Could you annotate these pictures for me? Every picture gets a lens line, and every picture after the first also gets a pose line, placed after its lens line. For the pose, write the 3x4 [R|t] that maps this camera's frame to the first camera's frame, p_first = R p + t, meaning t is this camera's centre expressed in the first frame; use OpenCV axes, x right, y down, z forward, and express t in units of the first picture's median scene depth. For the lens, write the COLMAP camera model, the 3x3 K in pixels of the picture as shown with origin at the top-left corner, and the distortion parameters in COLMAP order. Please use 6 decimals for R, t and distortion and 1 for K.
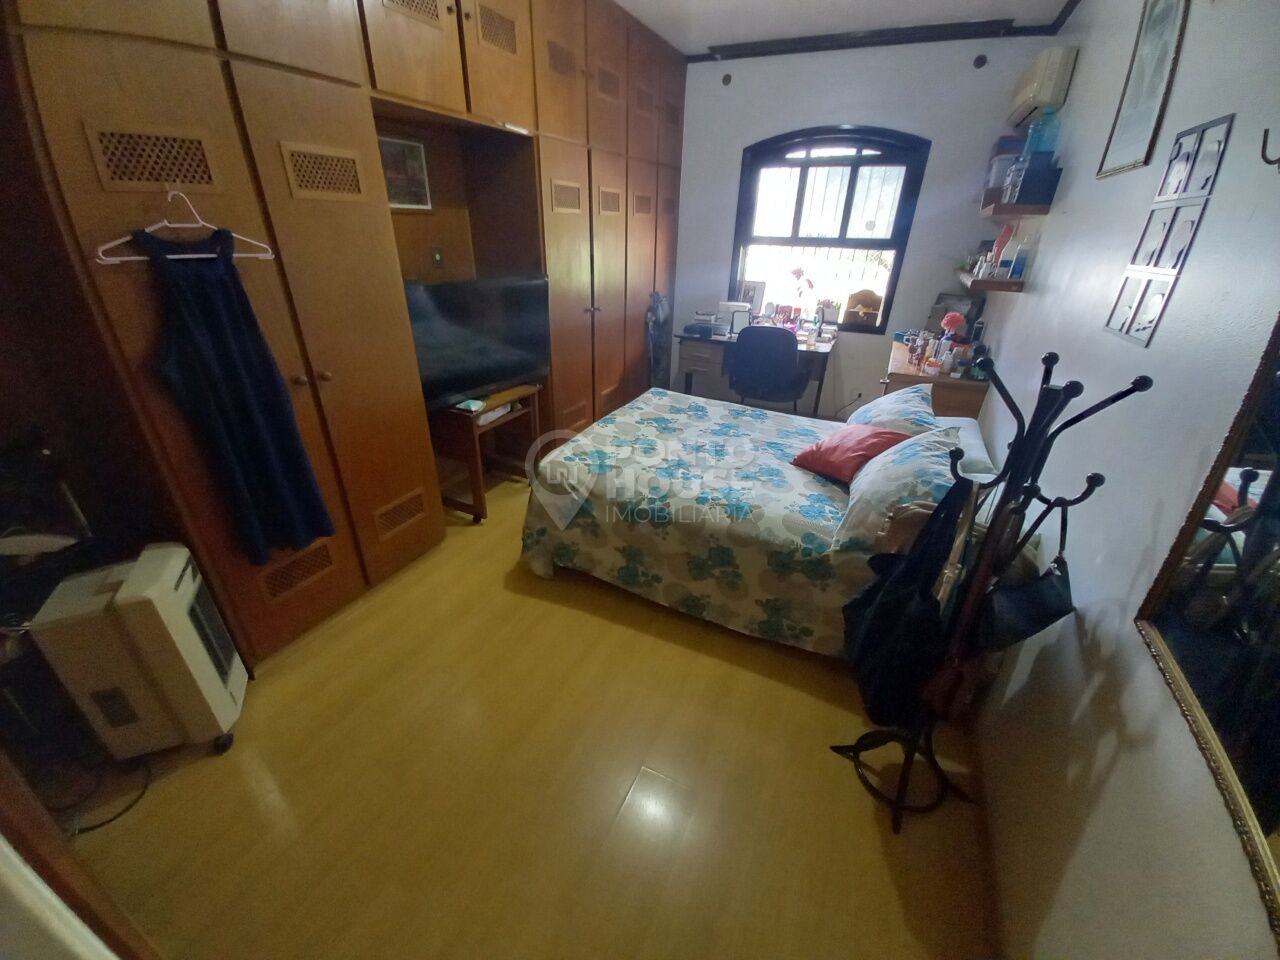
lens RADIAL K [[504.5, 0, 643.5], [0, 504.5, 493.7], [0, 0, 1]] dist [-0.003514, -0.003924]
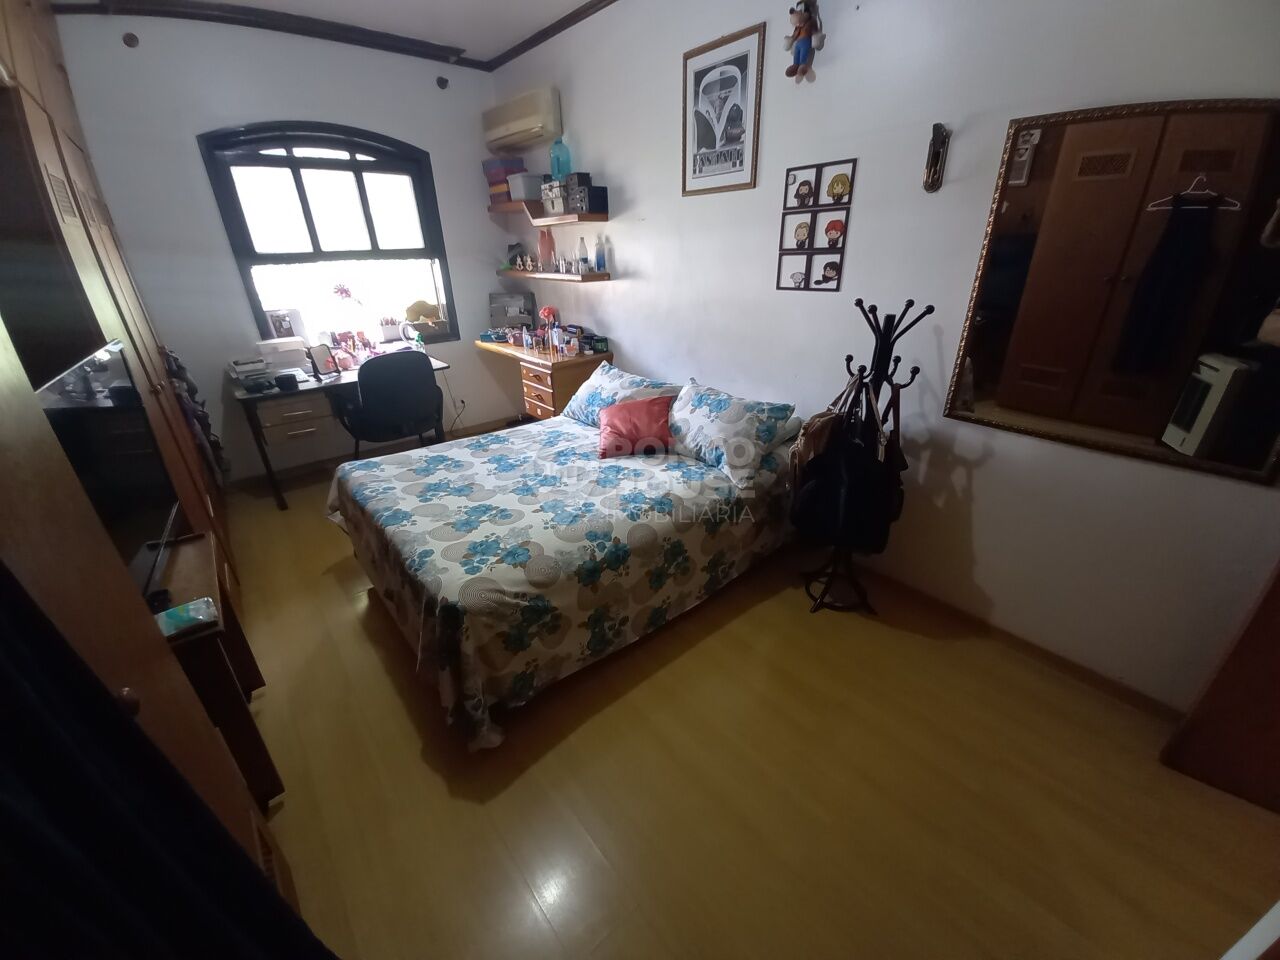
lens RADIAL K [[504.5, 0, 631.6], [0, 504.5, 490.7], [0, 0, 1]] dist [-0.003514, -0.003924]
pose [[0.405613, -0.429295, 0.806960, -0.456766], [0.448354, 0.862784, 0.233630, -0.182056], [-0.796528, 0.267041, 0.542432, 0.339324]]
